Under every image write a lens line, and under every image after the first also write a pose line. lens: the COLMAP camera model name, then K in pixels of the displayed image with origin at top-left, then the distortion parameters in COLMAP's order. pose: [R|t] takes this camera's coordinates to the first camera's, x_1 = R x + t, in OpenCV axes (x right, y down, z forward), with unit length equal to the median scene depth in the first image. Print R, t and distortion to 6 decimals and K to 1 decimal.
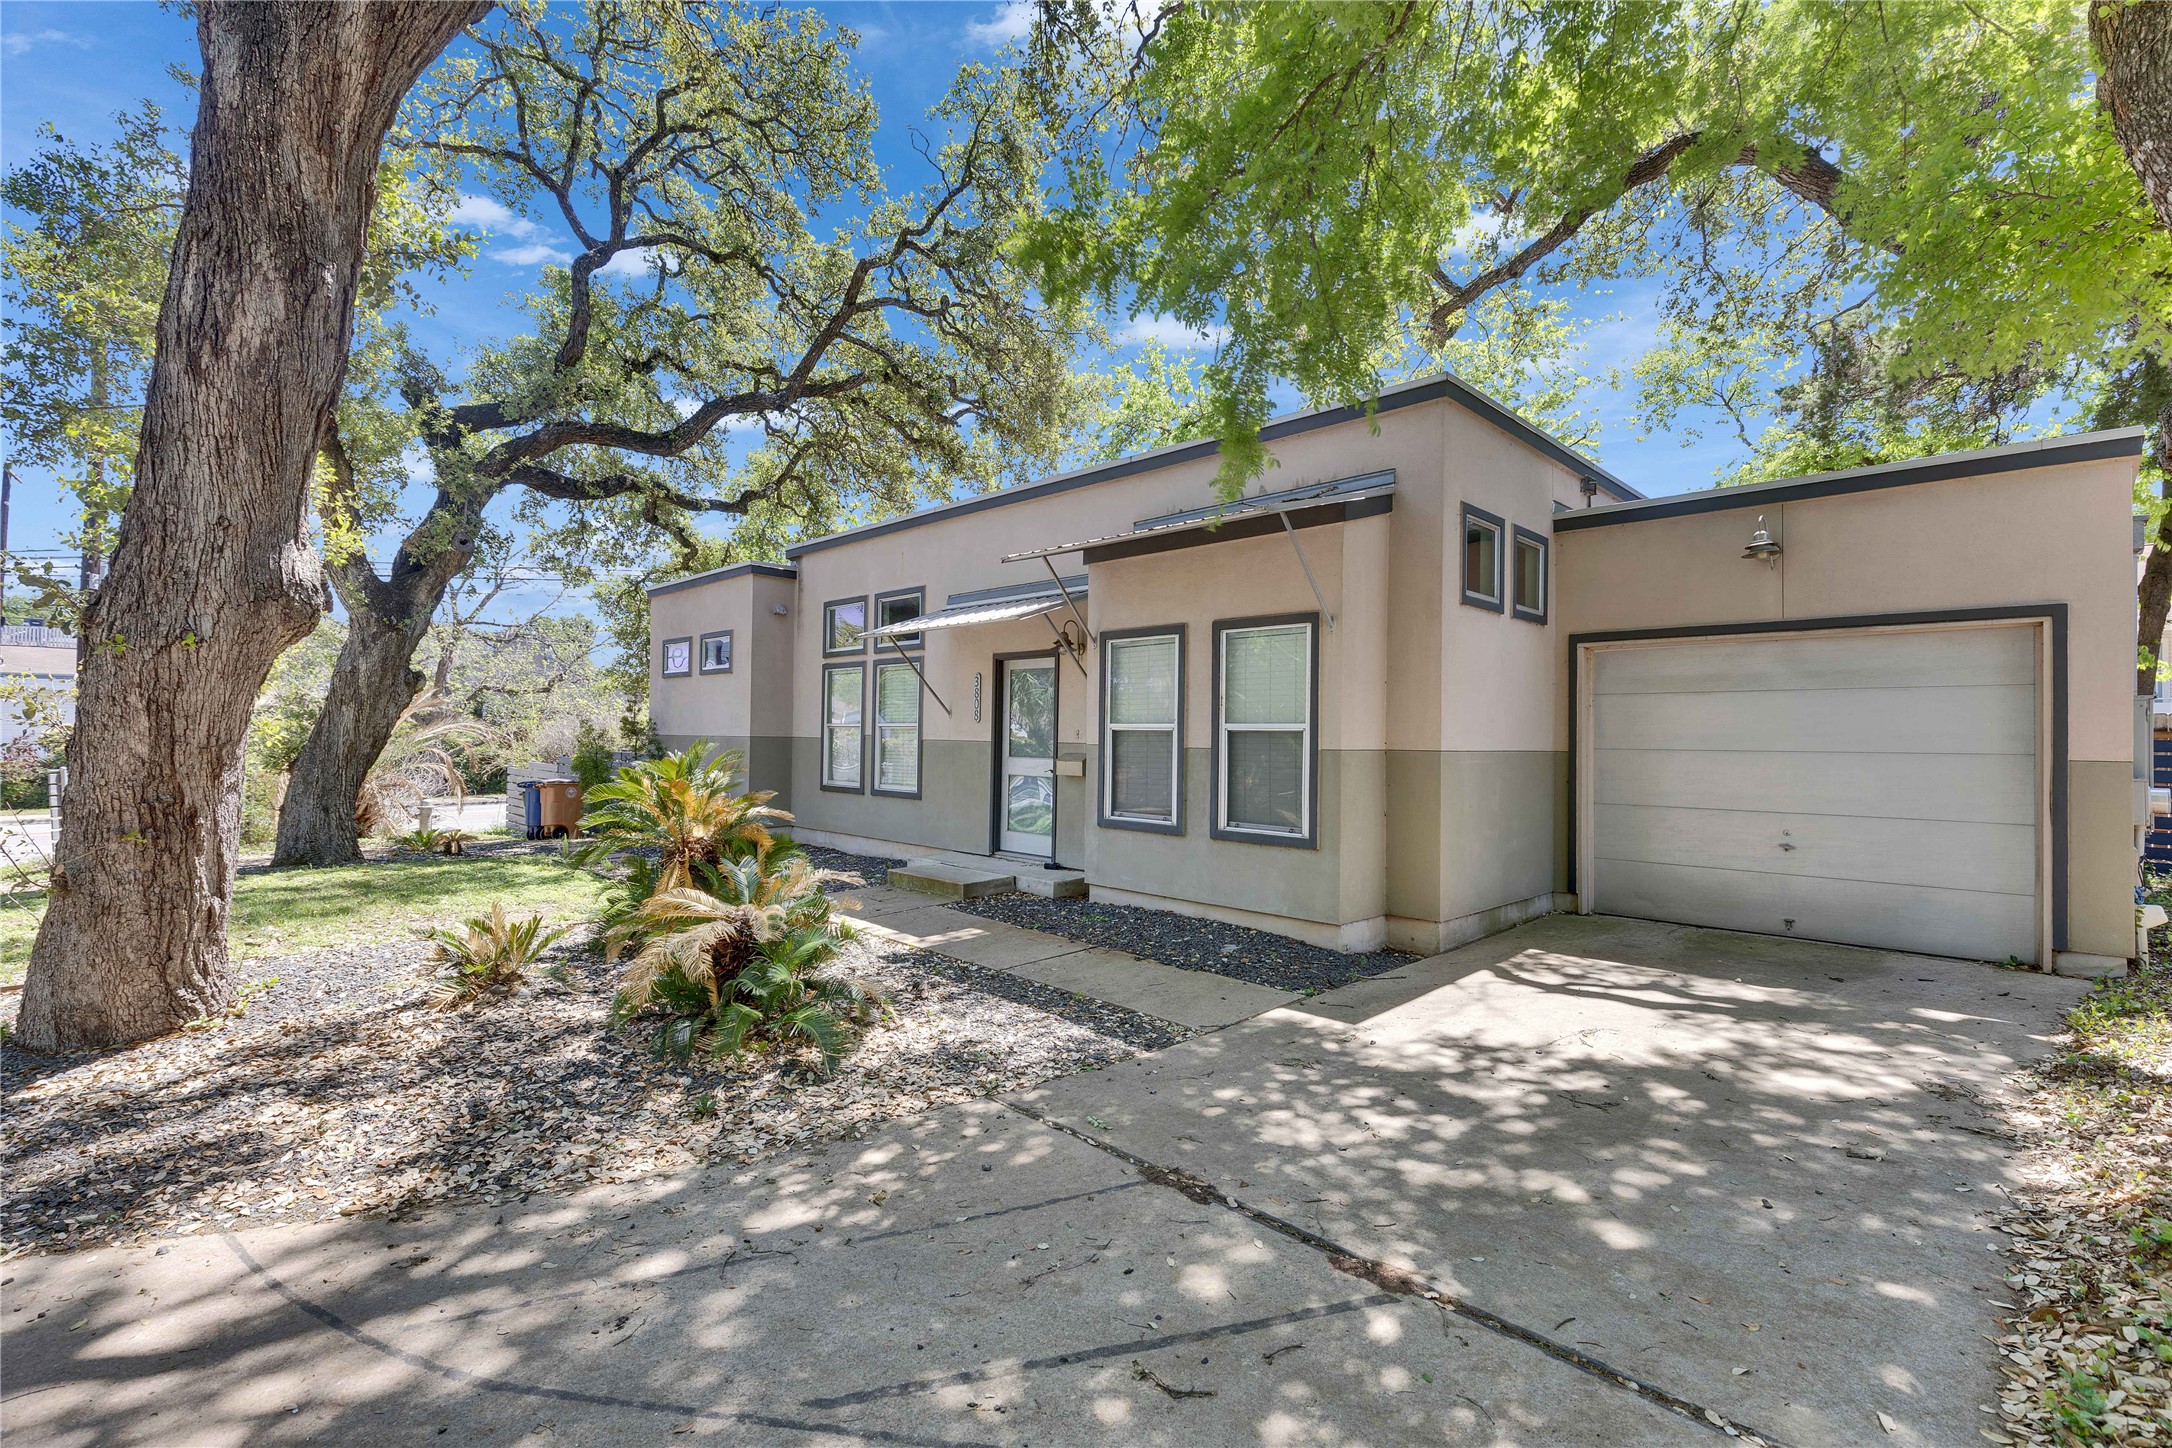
lens RADIAL K [[974.3, 0, 1086.4], [0, 974.3, 729.9], [0, 0, 1]] dist [0.002056, -0.000013]
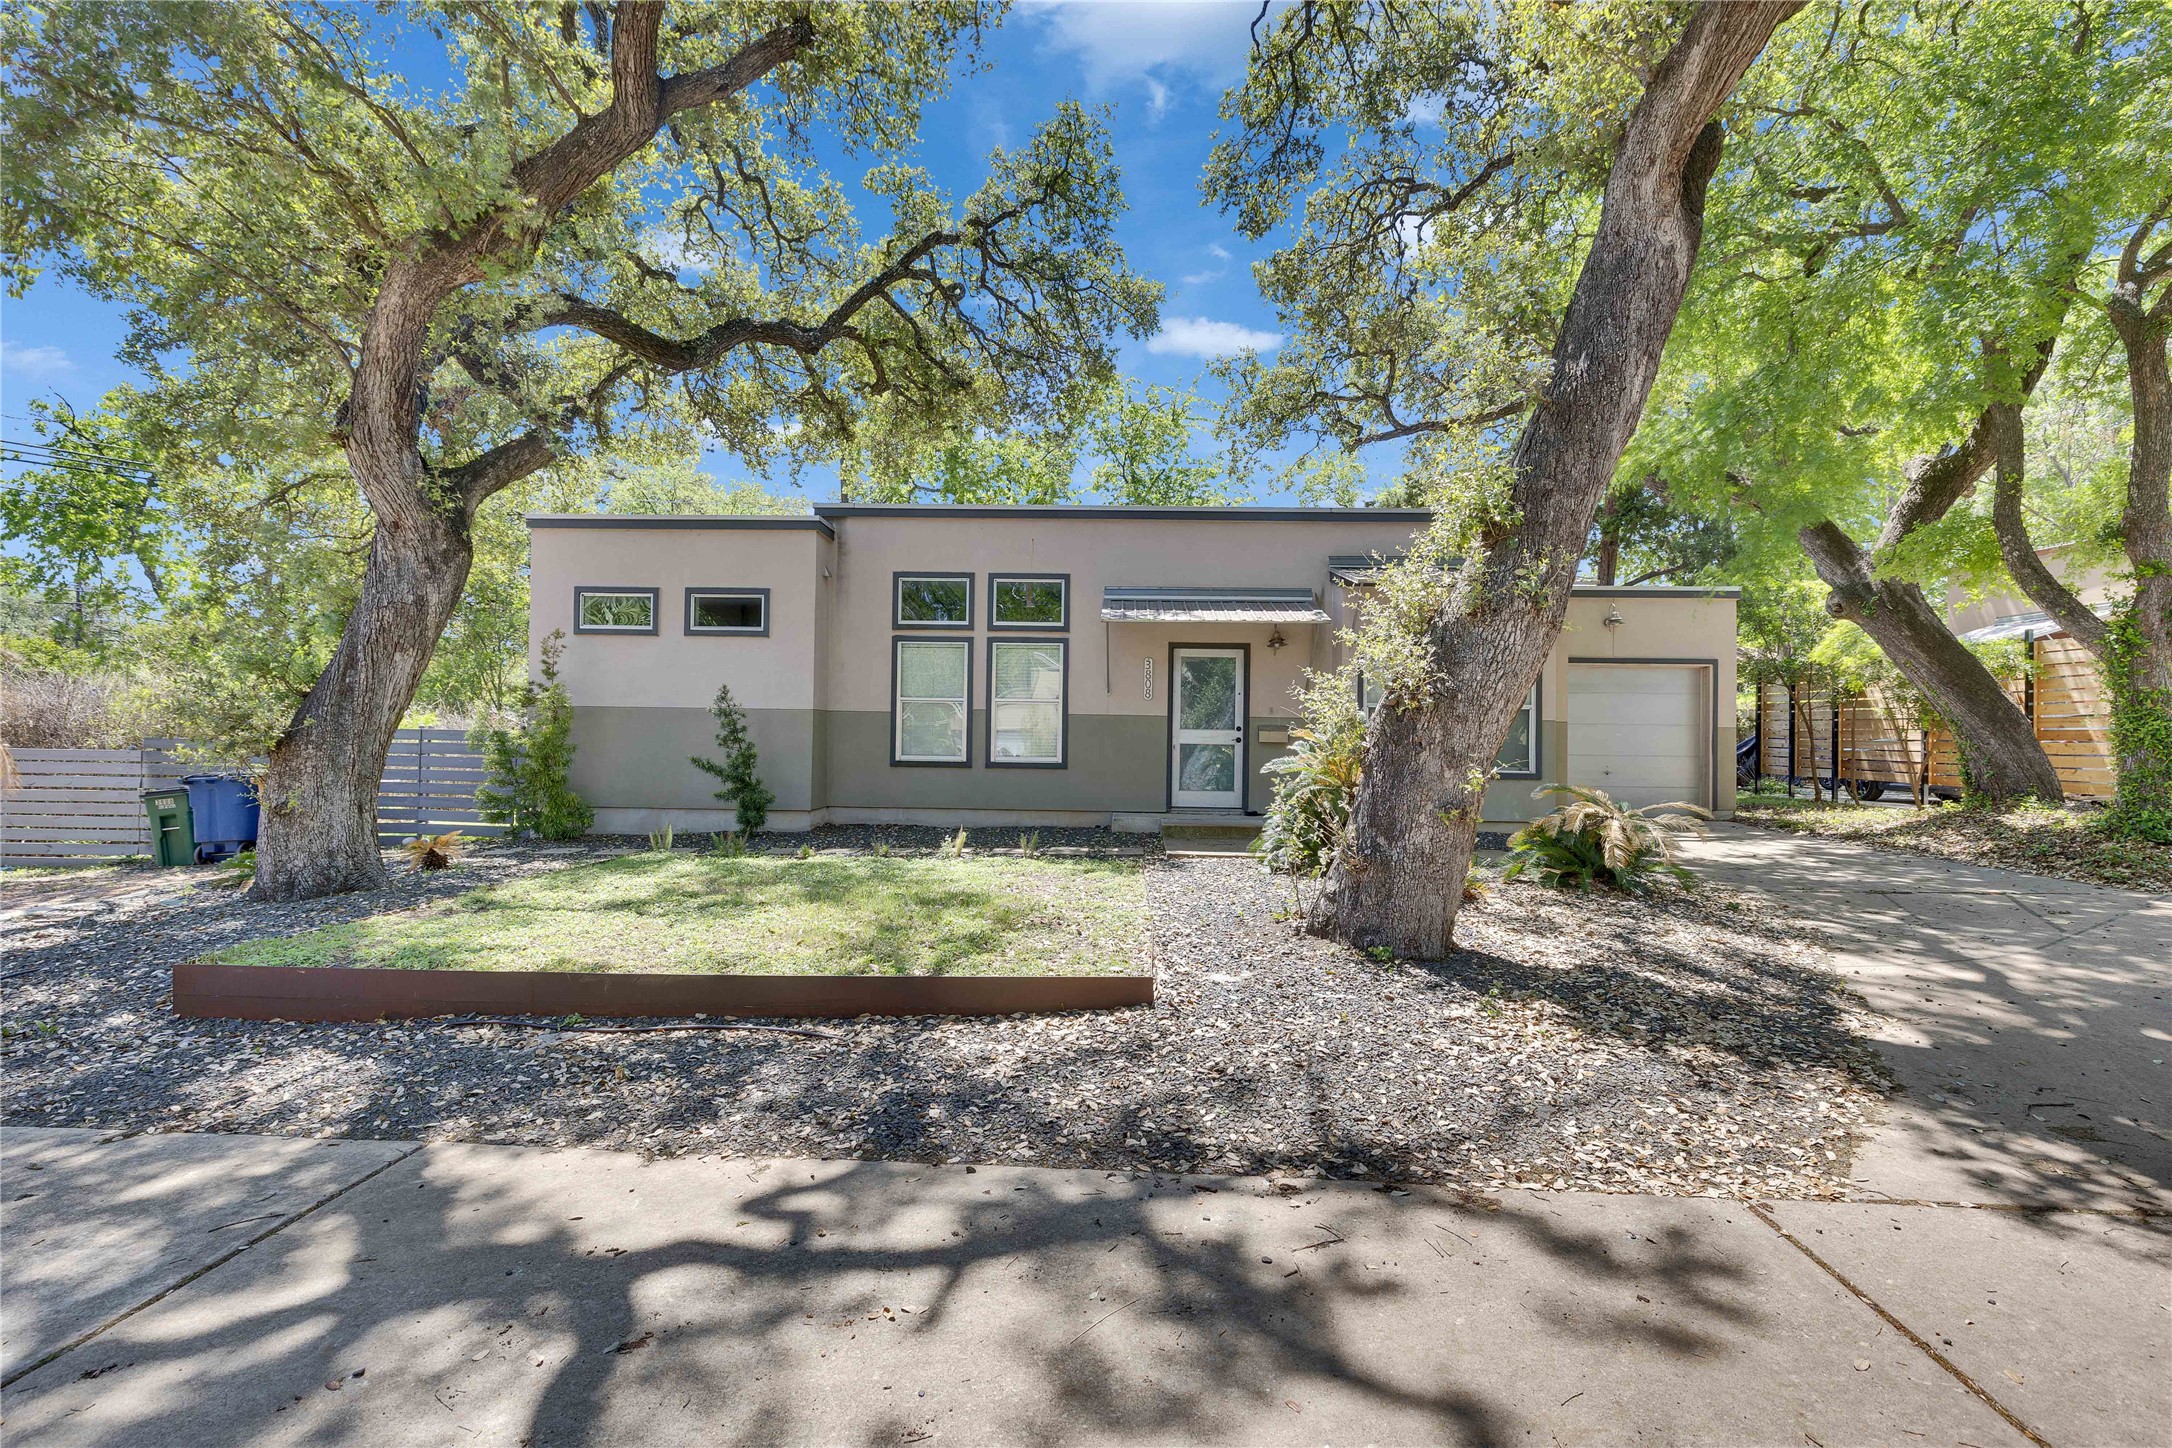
lens RADIAL K [[974.3, 0, 1087.4], [0, 974.3, 724.0], [0, 0, 1]] dist [0.002056, -0.000013]
pose [[0.731395, 0.007208, 0.681916, -0.873202], [-0.009434, 0.999955, -0.000451, 0.020627], [-0.681888, -0.006103, 0.731431, 0.179513]]
